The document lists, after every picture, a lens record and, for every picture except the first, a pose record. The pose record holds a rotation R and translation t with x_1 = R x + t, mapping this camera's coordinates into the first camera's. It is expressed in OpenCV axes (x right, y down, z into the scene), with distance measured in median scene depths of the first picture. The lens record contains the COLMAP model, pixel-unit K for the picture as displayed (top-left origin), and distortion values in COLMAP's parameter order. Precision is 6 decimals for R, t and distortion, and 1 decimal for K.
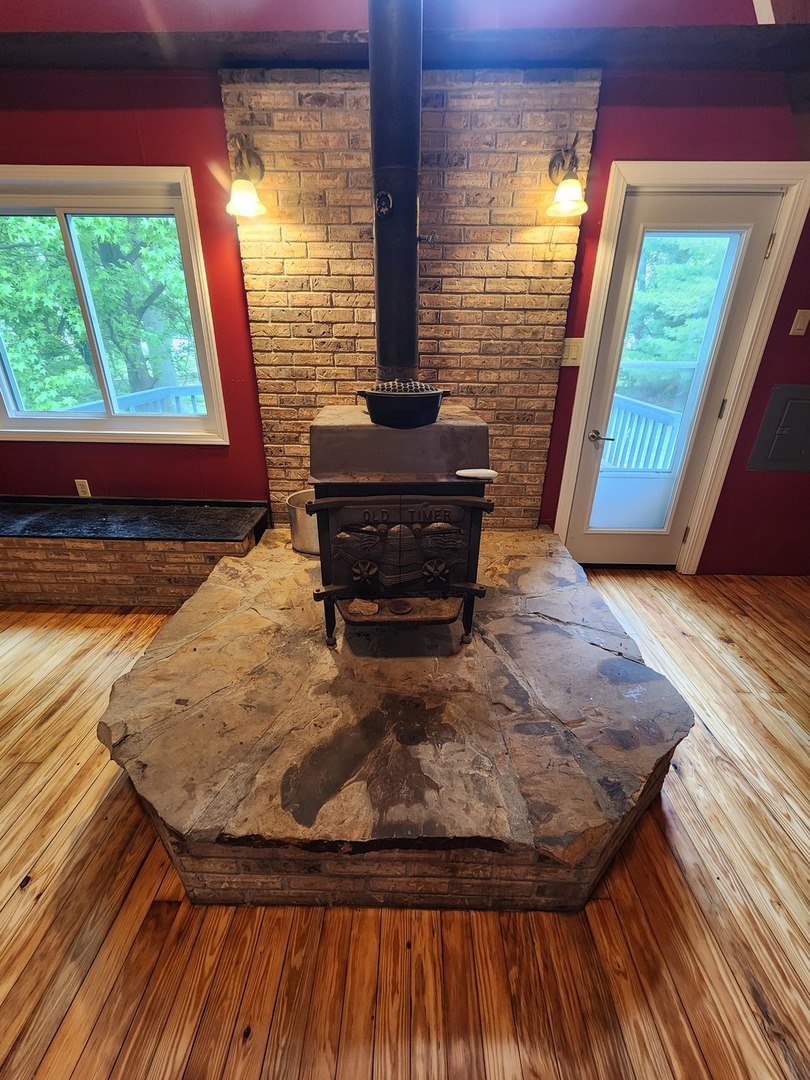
lens RADIAL K [[446.7, 0, 403.8], [0, 446.7, 536.8], [0, 0, 1]] dist [-0.000586, 0.000680]
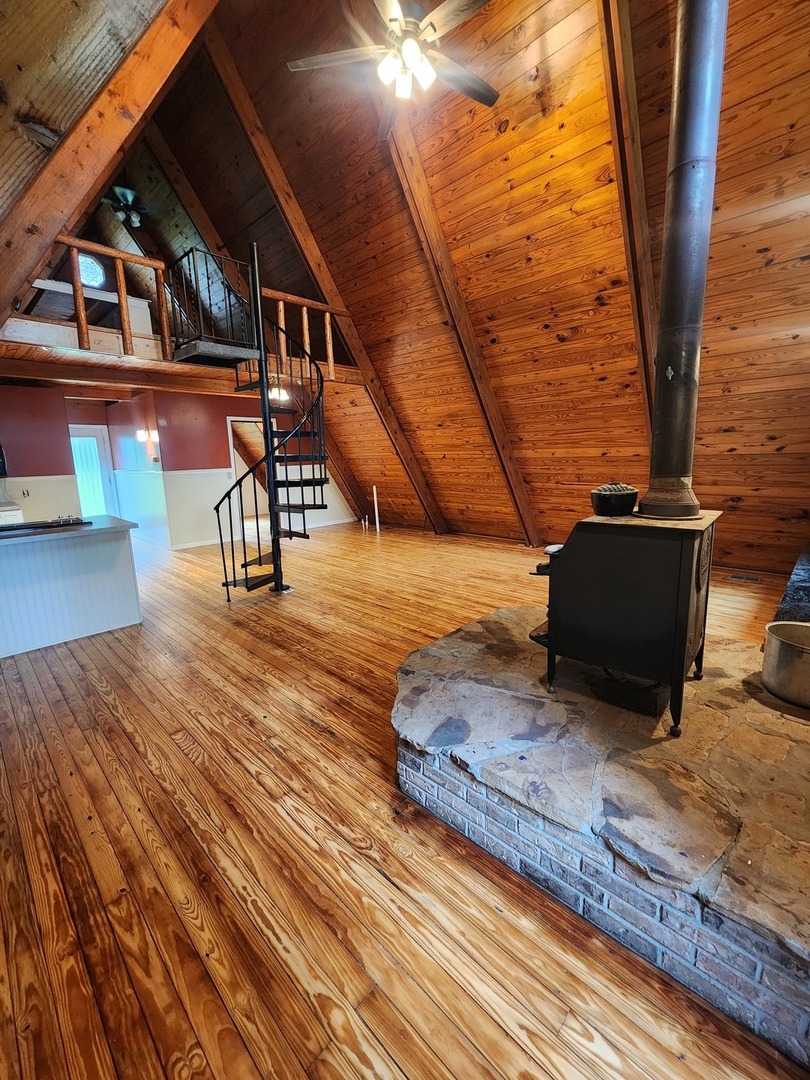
lens RADIAL K [[446.7, 0, 403.8], [0, 446.7, 536.8], [0, 0, 1]] dist [-0.000586, 0.000680]
pose [[-0.686600, 0.143142, -0.712805, 0.976112], [-0.278745, 0.853677, 0.439929, -0.434122], [0.671477, 0.500746, -0.546234, 0.960645]]
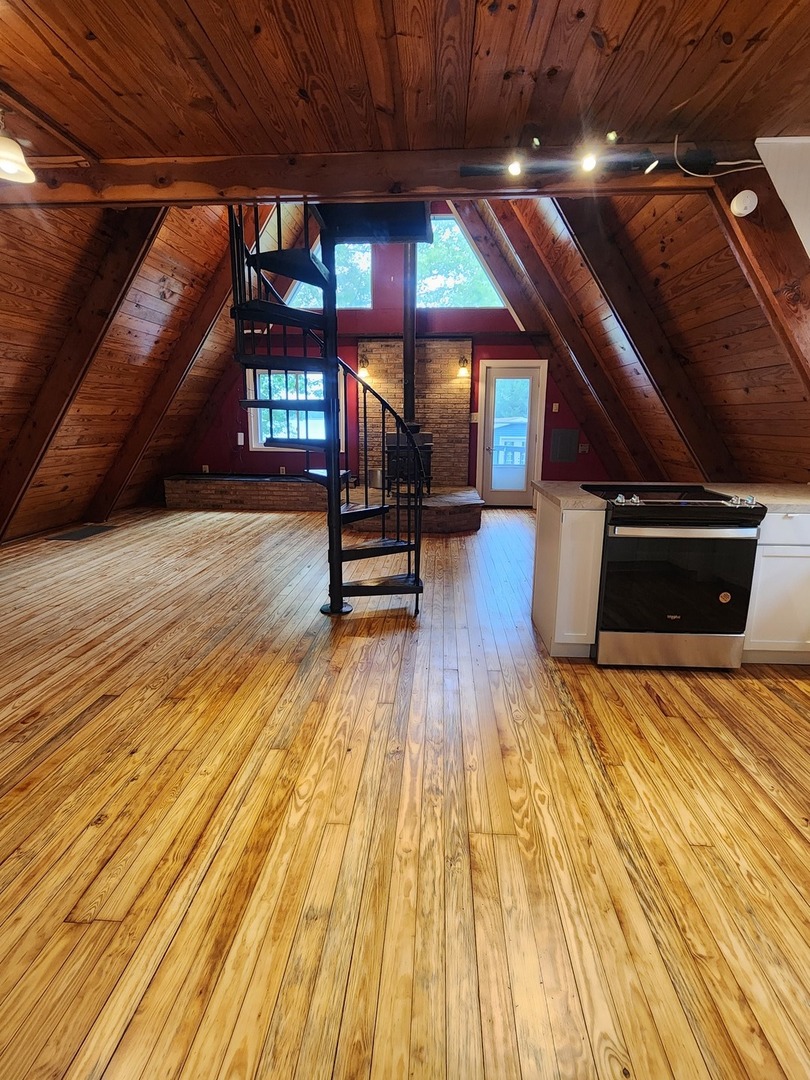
lens RADIAL K [[552.1, 0, 401.7], [0, 552.1, 534.4], [0, 0, 1]] dist [-0.001415, 0.001306]
pose [[0.998755, 0.008014, -0.049240, 0.116297], [-0.018322, 0.976963, -0.212620, 1.134317], [0.046402, 0.213257, 0.975894, -2.430159]]
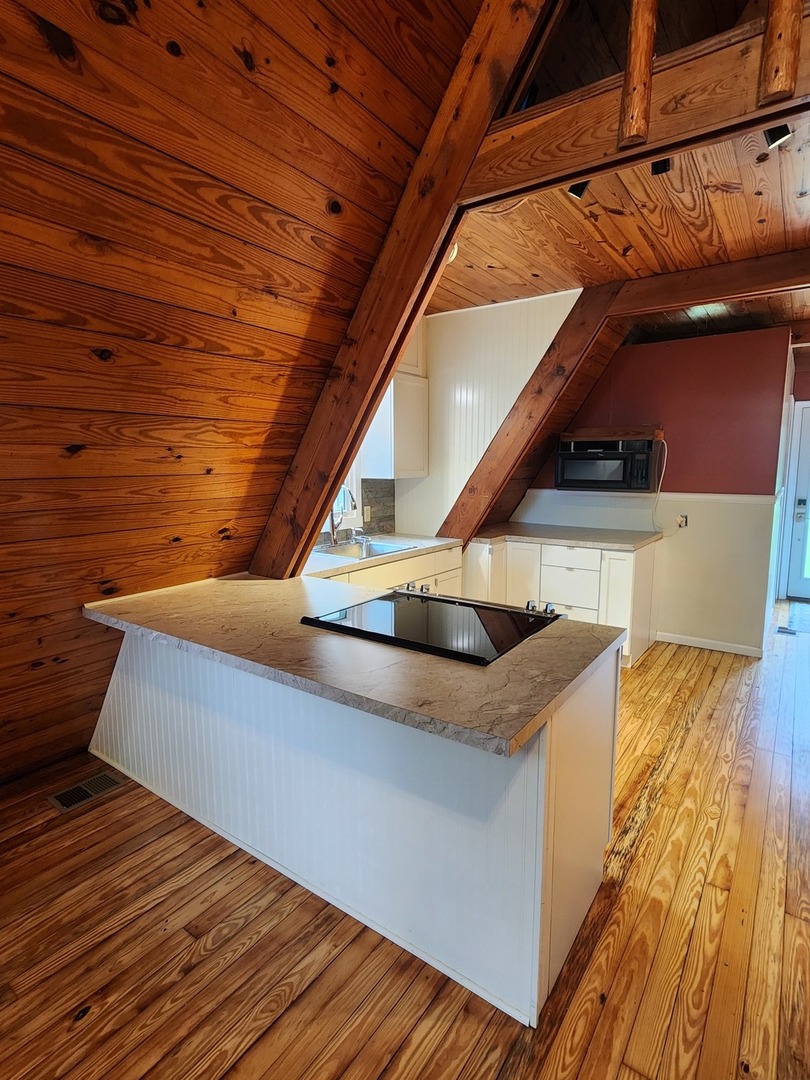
lens RADIAL K [[552.1, 0, 401.7], [0, 552.1, 534.4], [0, 0, 1]] dist [-0.001415, 0.001306]
pose [[-0.820821, -0.080602, 0.565470, 0.243375], [0.229638, 0.859893, 0.455907, 0.131803], [-0.522991, 0.504071, -0.687309, -0.376941]]
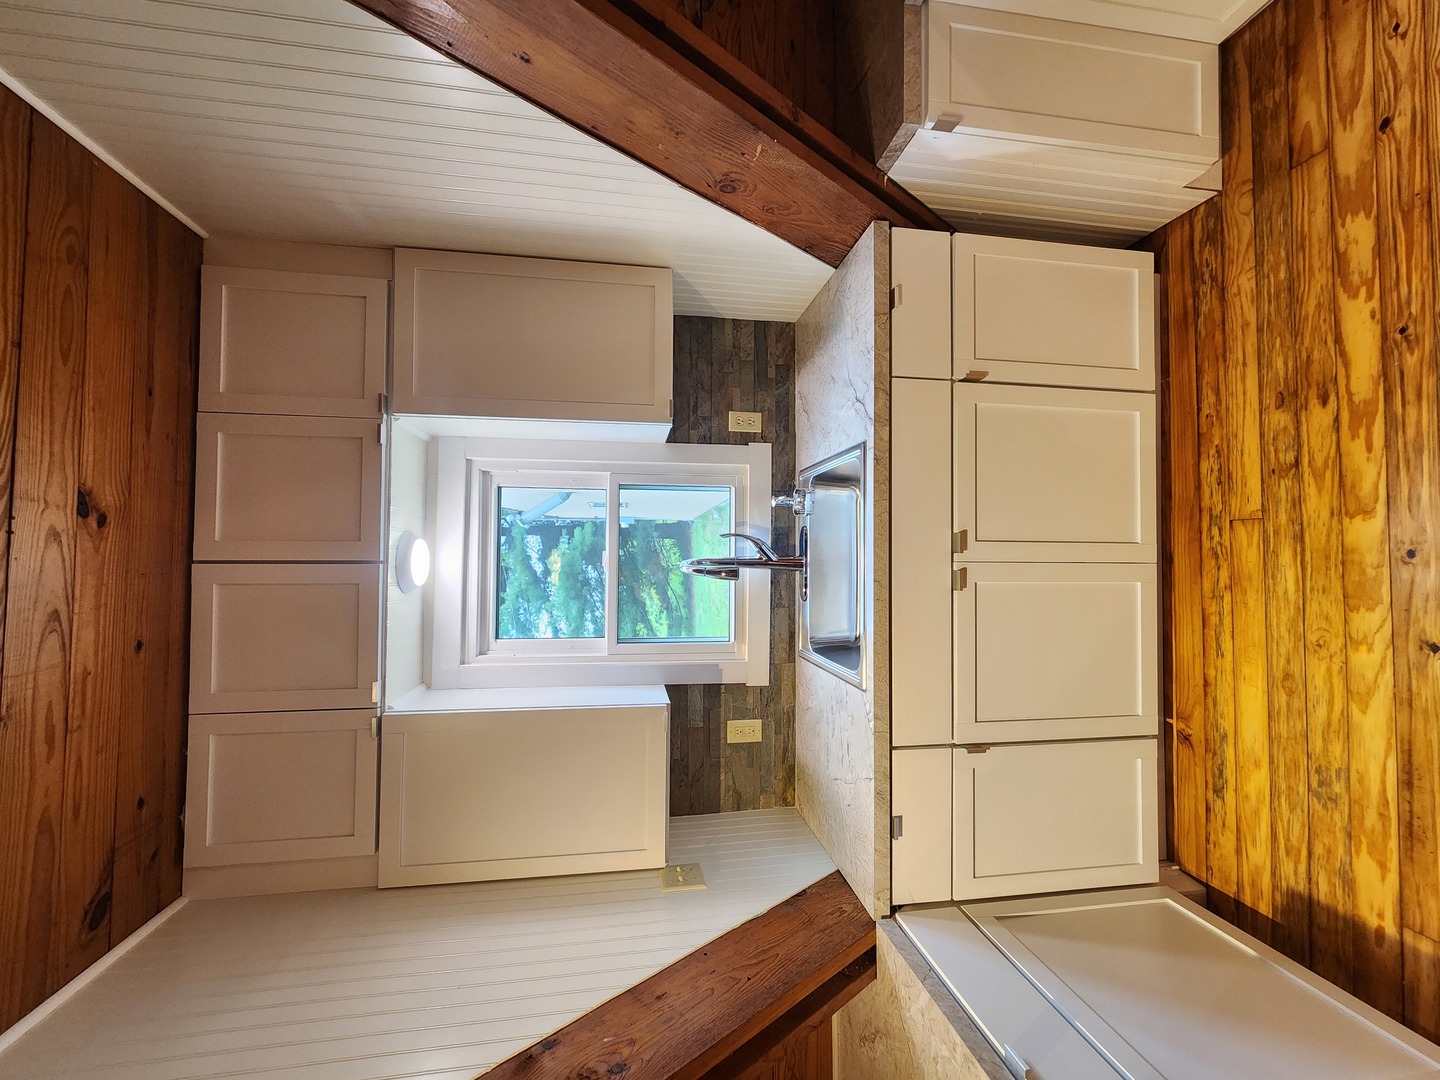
lens RADIAL K [[595.6, 0, 720.0], [0, 595.6, 540.0], [0, 0, 1]] dist [-0.000586, 0.000680]
pose [[-0.170551, 0.046911, 0.984232, 0.547188], [0.898596, -0.402415, 0.174892, 0.666068], [0.404274, 0.914255, 0.026478, -1.585851]]
